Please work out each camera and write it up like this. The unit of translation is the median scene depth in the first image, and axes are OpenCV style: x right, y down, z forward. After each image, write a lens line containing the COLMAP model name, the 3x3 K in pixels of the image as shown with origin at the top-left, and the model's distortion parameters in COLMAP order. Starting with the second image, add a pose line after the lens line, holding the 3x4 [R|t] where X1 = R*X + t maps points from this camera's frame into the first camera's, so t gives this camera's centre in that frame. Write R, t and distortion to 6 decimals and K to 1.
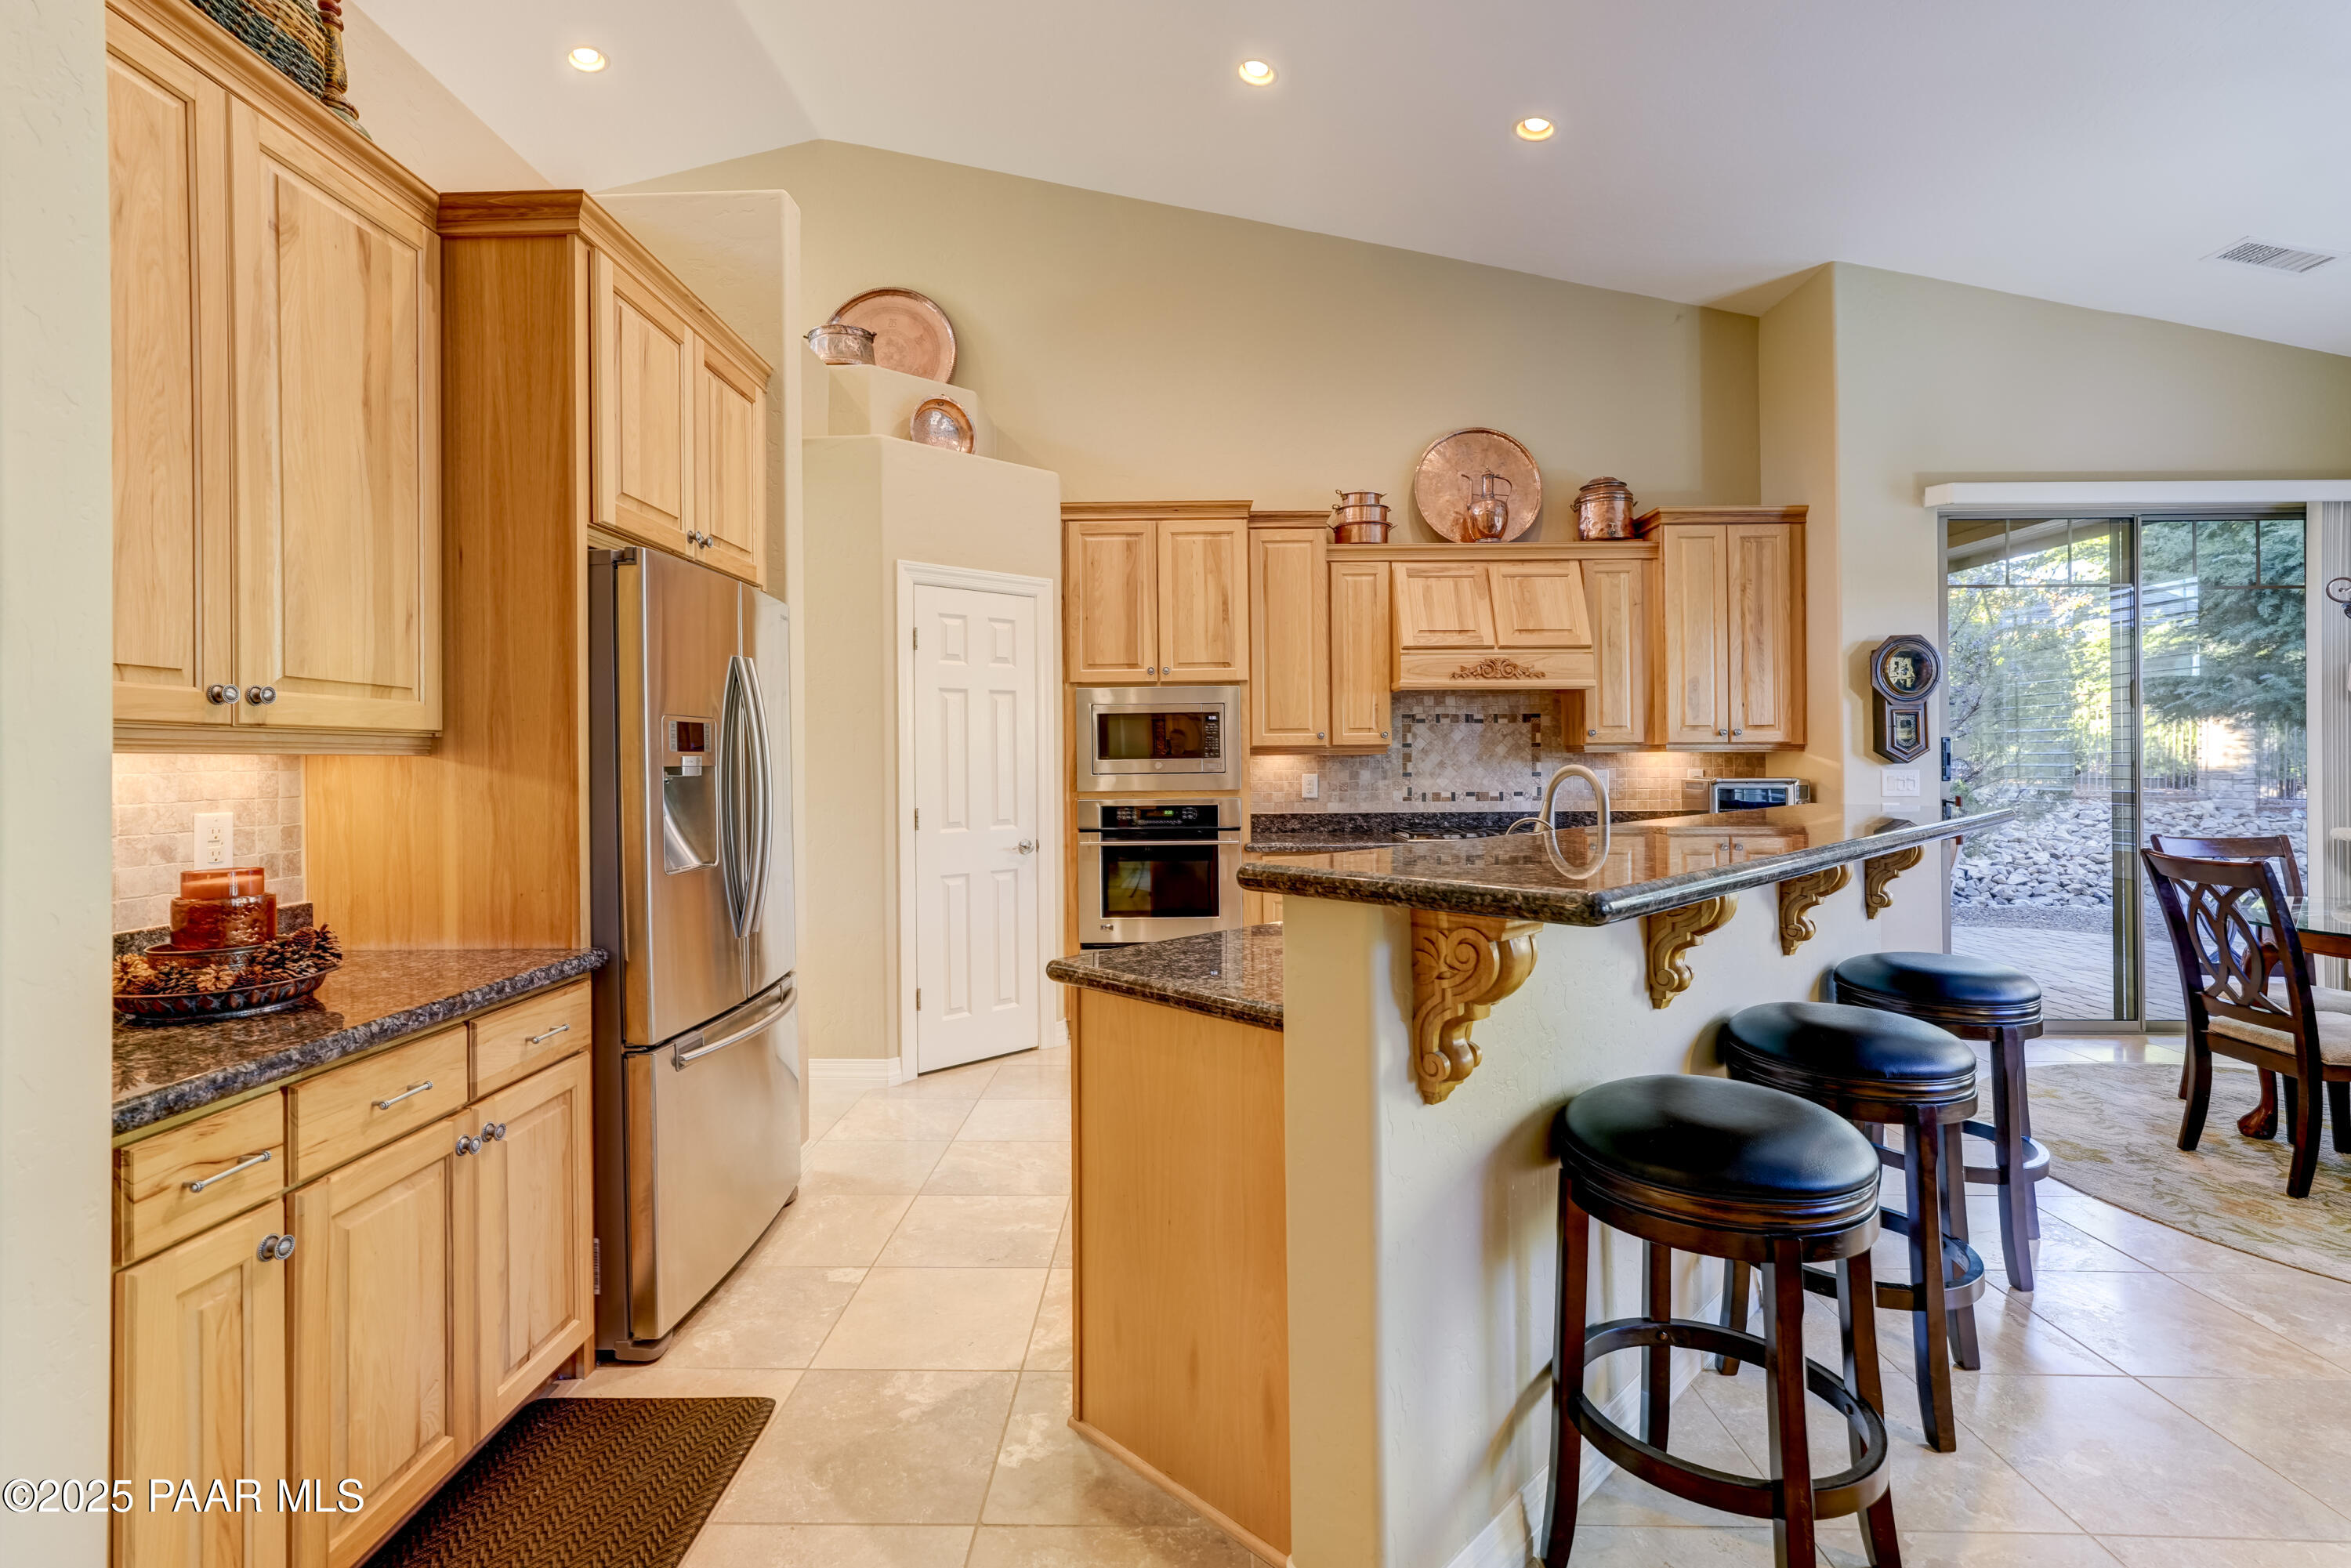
lens RADIAL K [[1063.2, 0, 1174.6], [0, 1063.2, 751.5], [0, 0, 1]] dist [-0.013253, 0.010618]
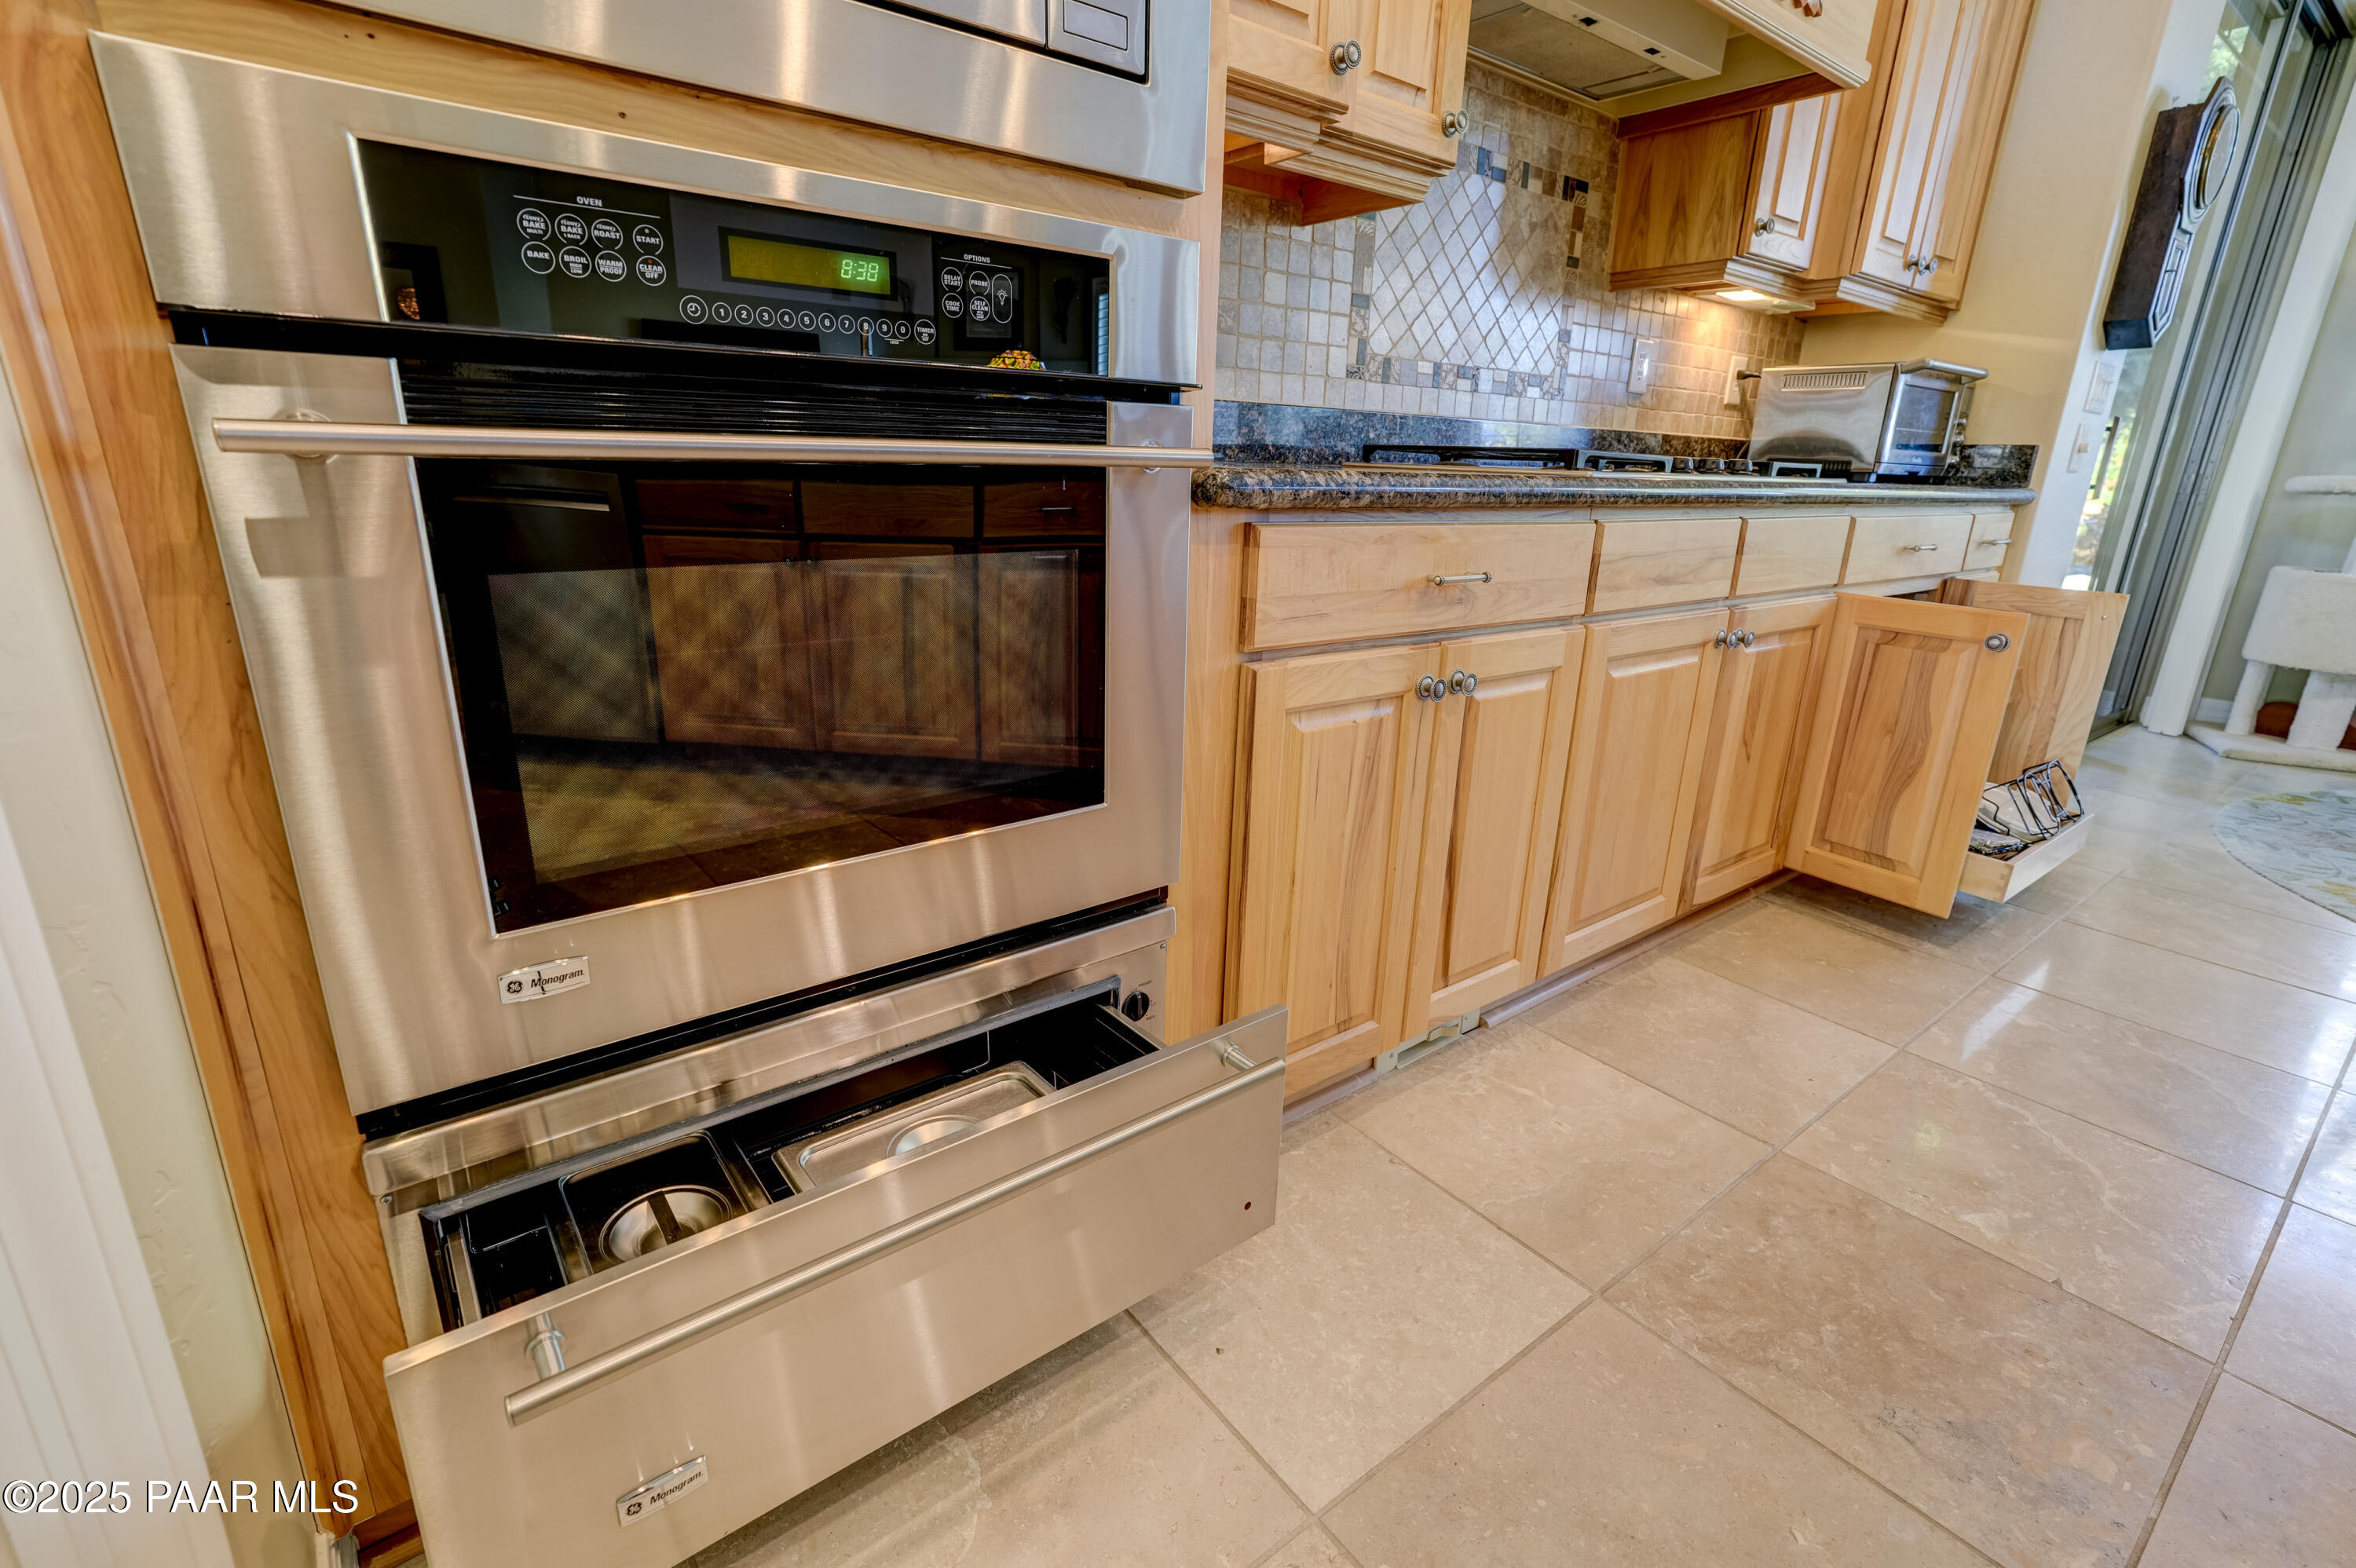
lens RADIAL K [[1065.4, 0, 1178.9], [0, 1065.4, 762.8], [0, 0, 1]] dist [-0.013253, 0.010618]
pose [[0.774782, -0.143390, 0.615753, -0.079277], [-0.041100, 0.960458, 0.275376, 0.082172], [-0.630891, -0.238664, 0.738252, 0.799350]]
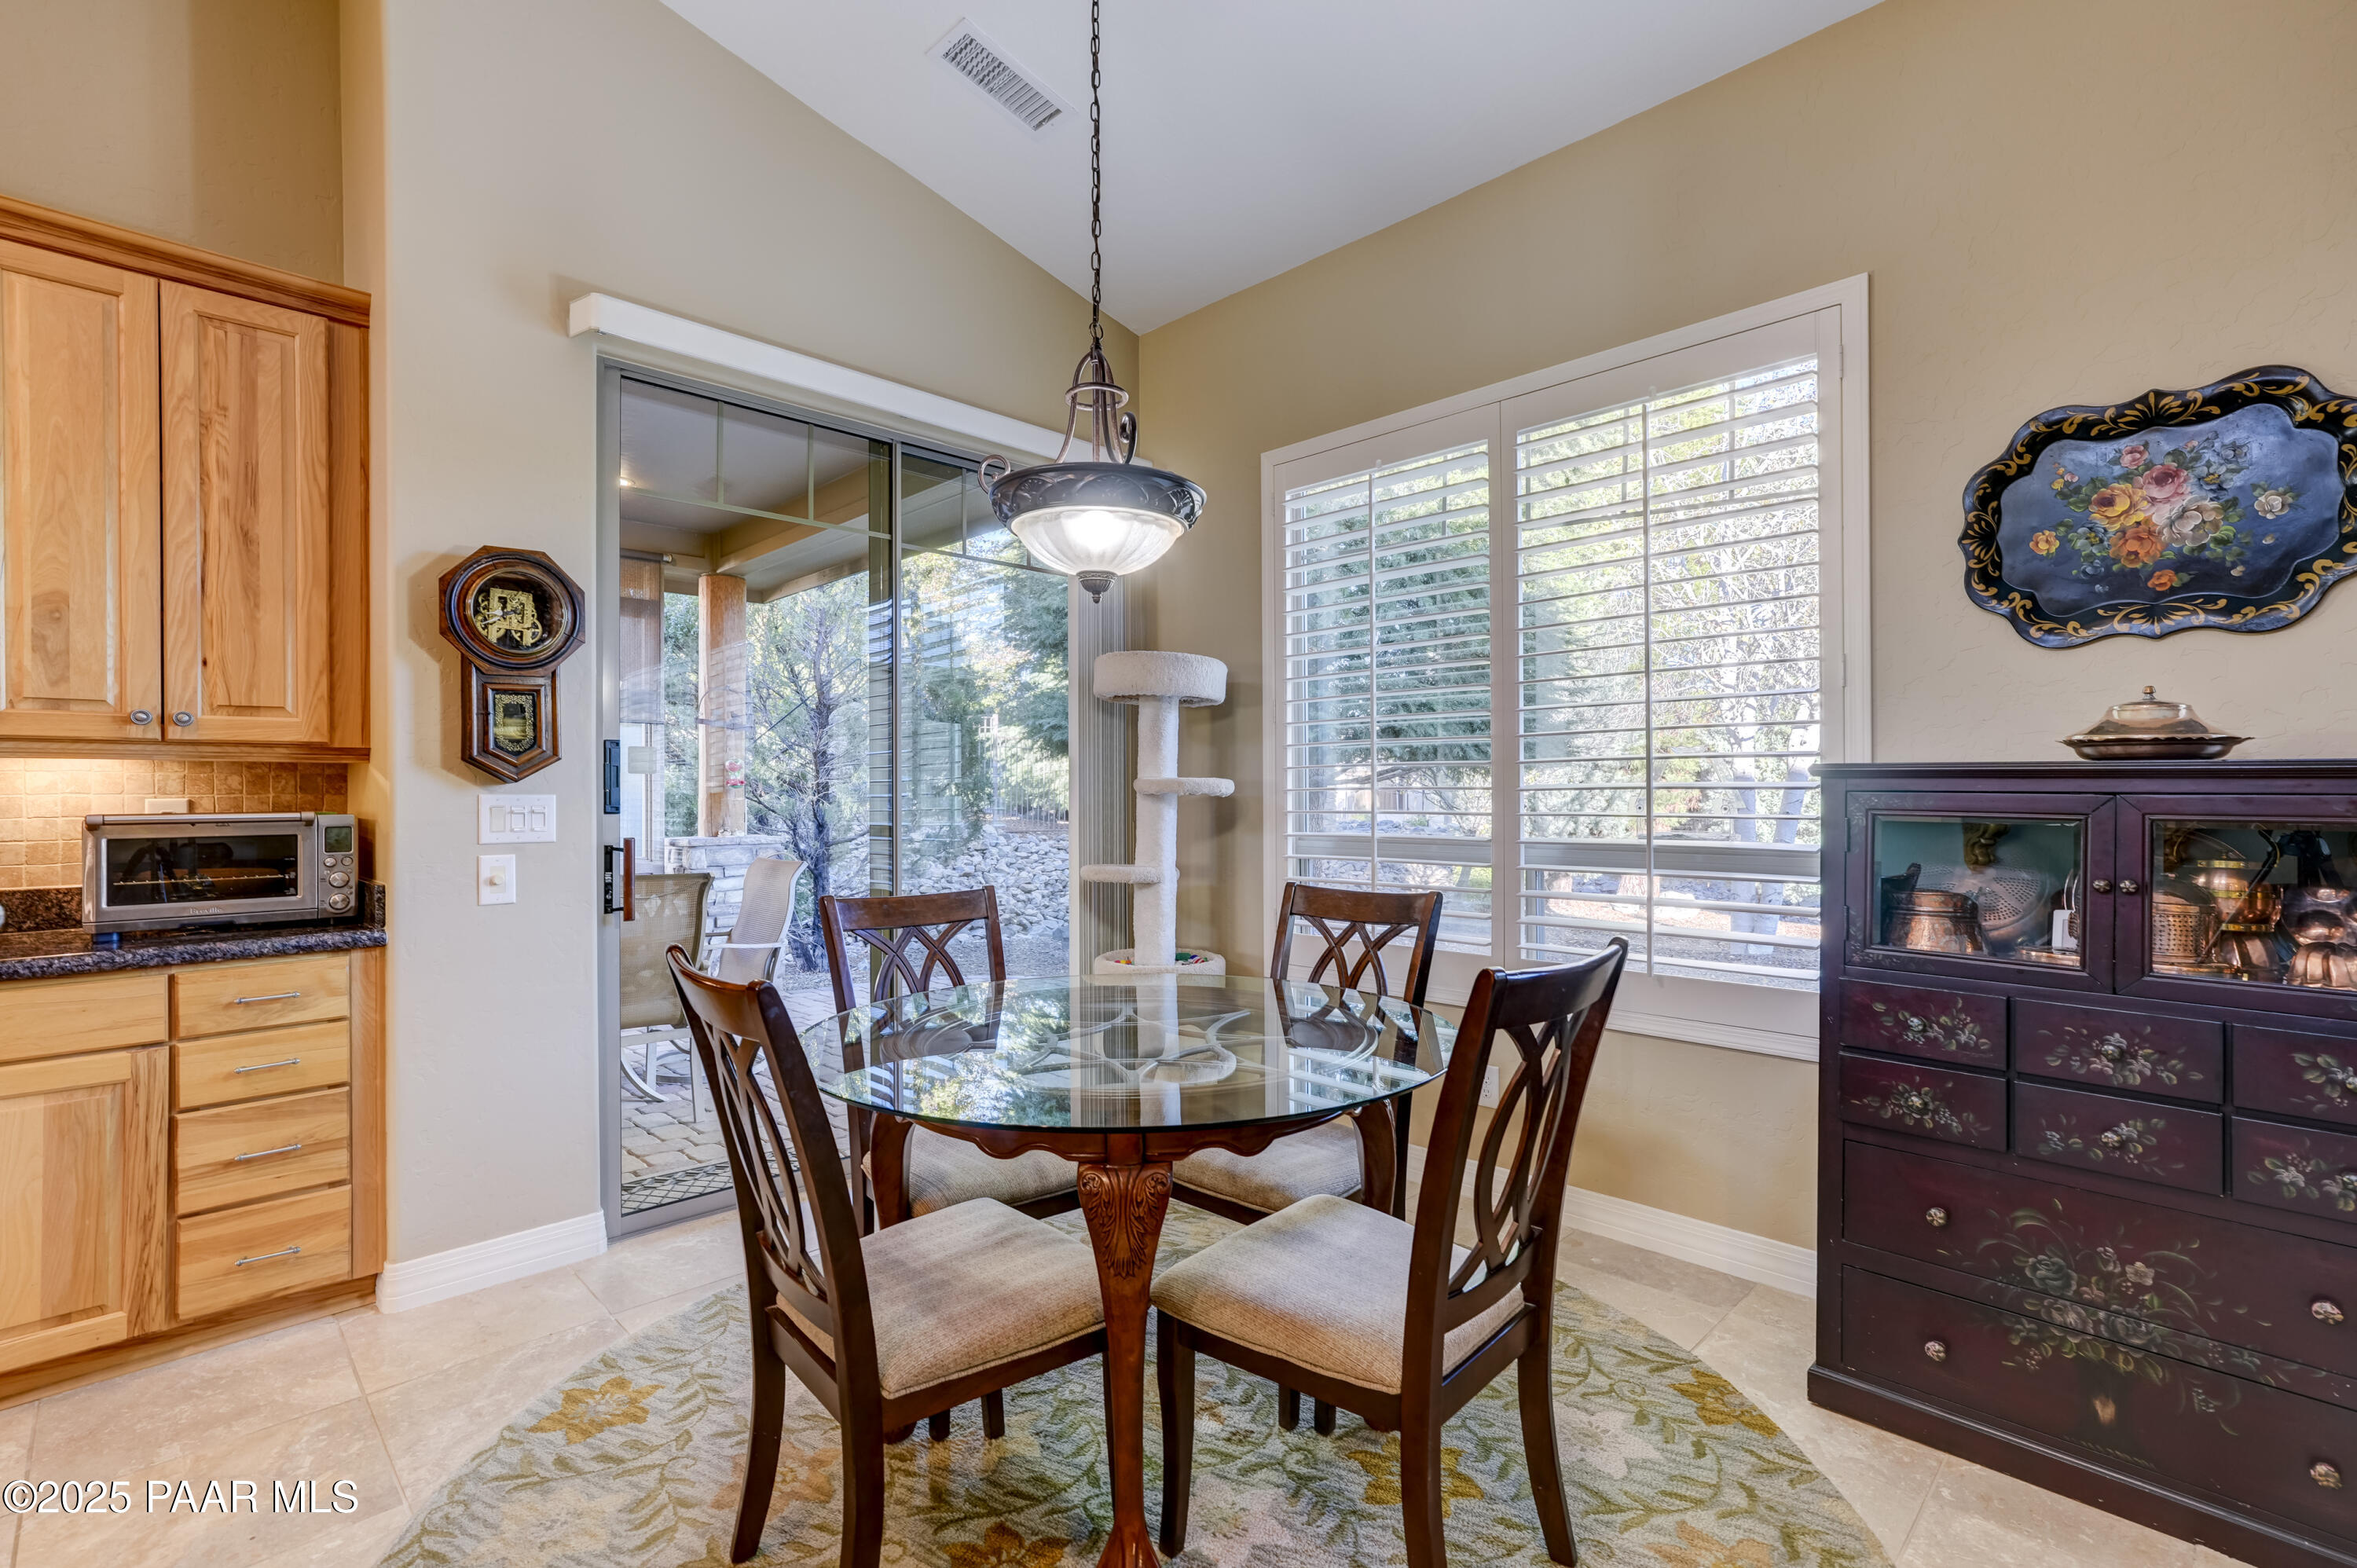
lens RADIAL K [[1065.9, 0, 1173.7], [0, 1065.9, 785.5], [0, 0, 1]] dist [-0.013253, 0.010618]
pose [[0.693695, 0.002665, 0.720264, 0.496395], [0.000765, 0.999990, -0.004436, 0.014323], [-0.720268, 0.003628, 0.693686, 0.347861]]
